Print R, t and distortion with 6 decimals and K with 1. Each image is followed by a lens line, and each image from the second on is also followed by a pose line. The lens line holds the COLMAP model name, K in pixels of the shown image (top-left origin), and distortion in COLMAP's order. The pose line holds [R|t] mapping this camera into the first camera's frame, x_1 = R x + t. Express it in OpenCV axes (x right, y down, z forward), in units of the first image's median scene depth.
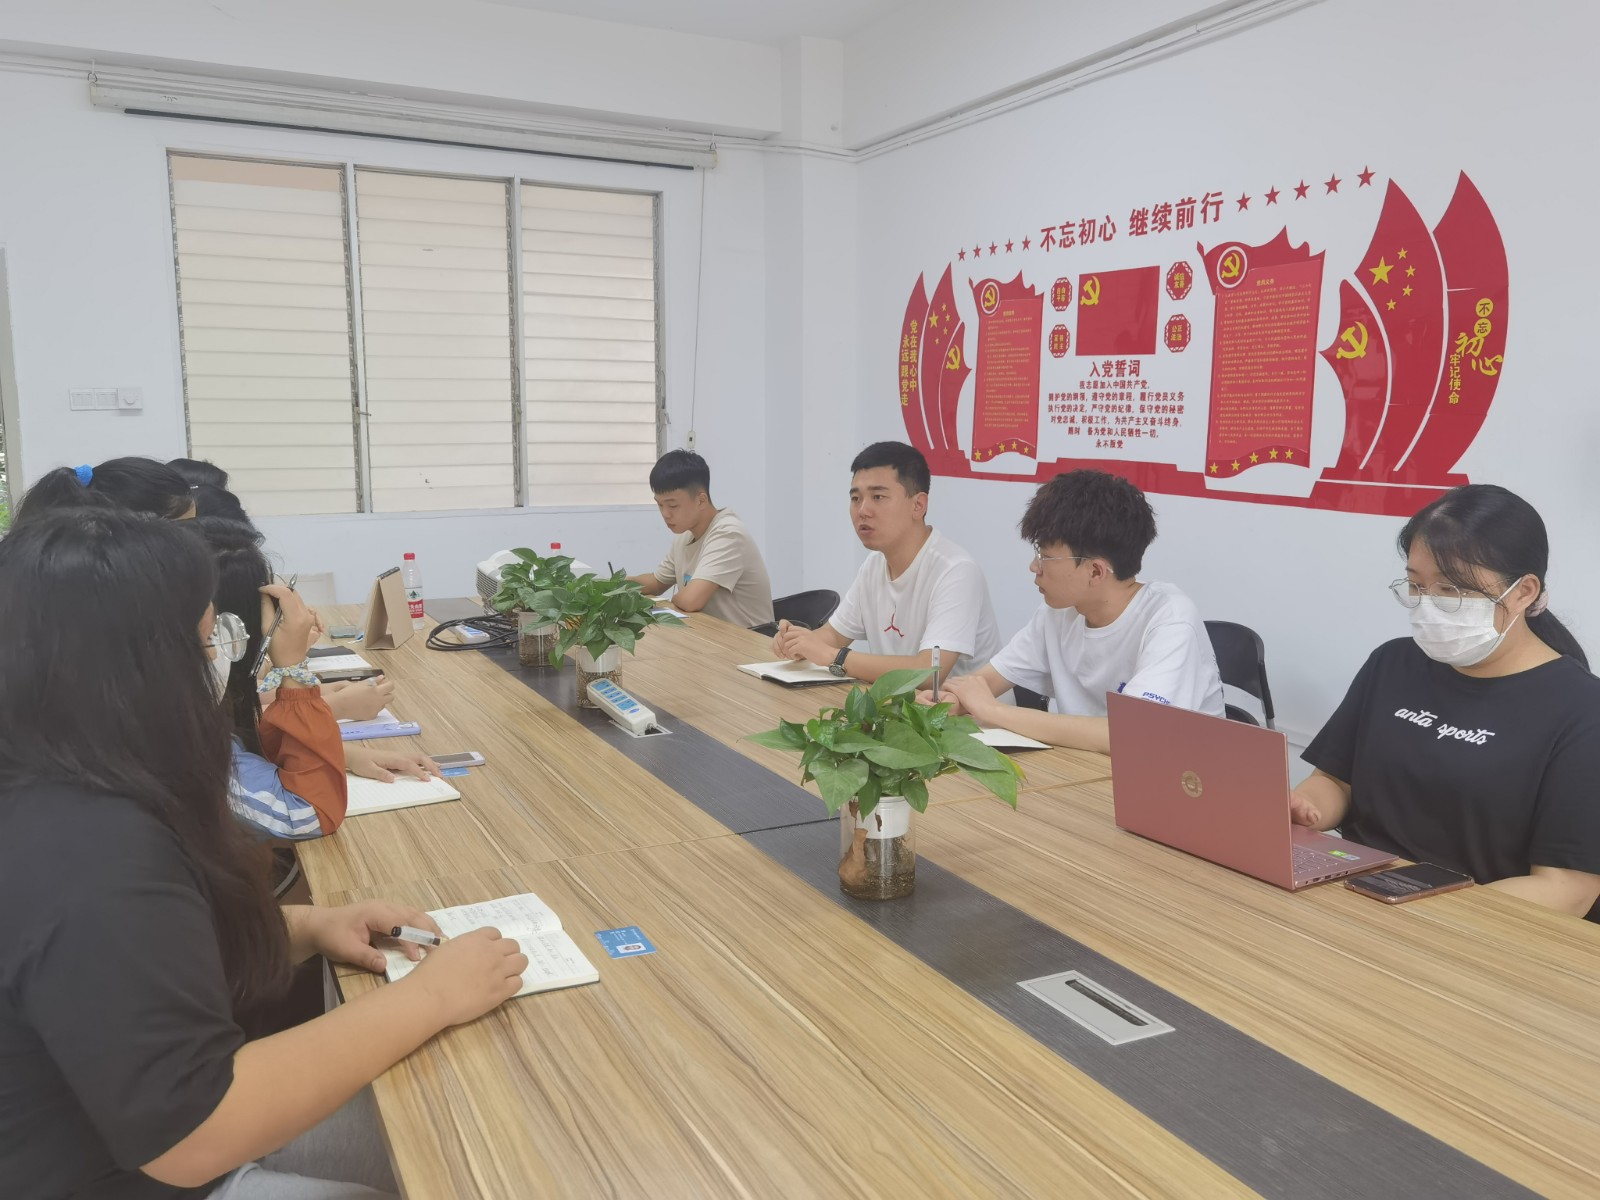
lens RADIAL K [[1275.6, 0, 800.2], [0, 1275.6, 594.3], [0, 0, 1]] dist [0.010170, 0.012443]
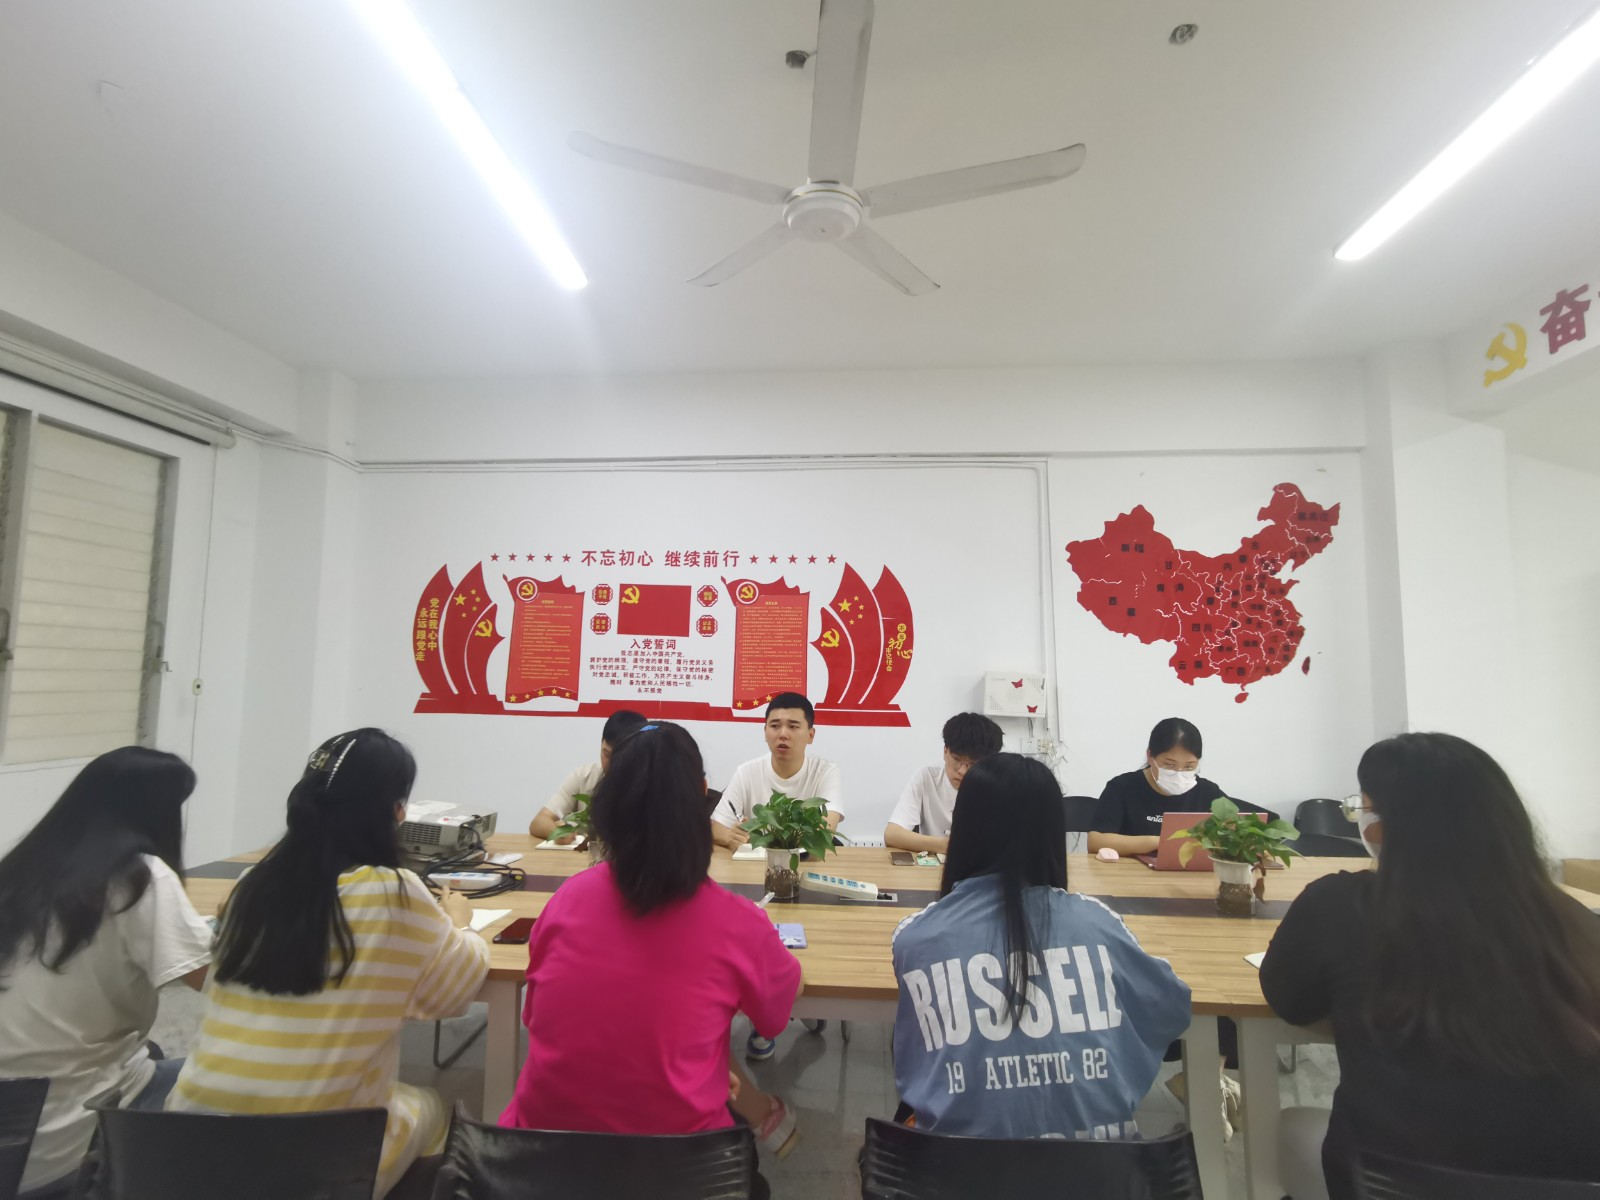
lens RADIAL K [[811.9, 0, 799.8], [0, 811.9, 609.4], [0, 0, 1]] dist [-0.021308, 0.000874]
pose [[0.535476, 0.079792, 0.840773, -0.523740], [0.101260, 0.982280, -0.157713, -0.039586], [-0.838458, 0.169588, 0.517907, 0.310498]]
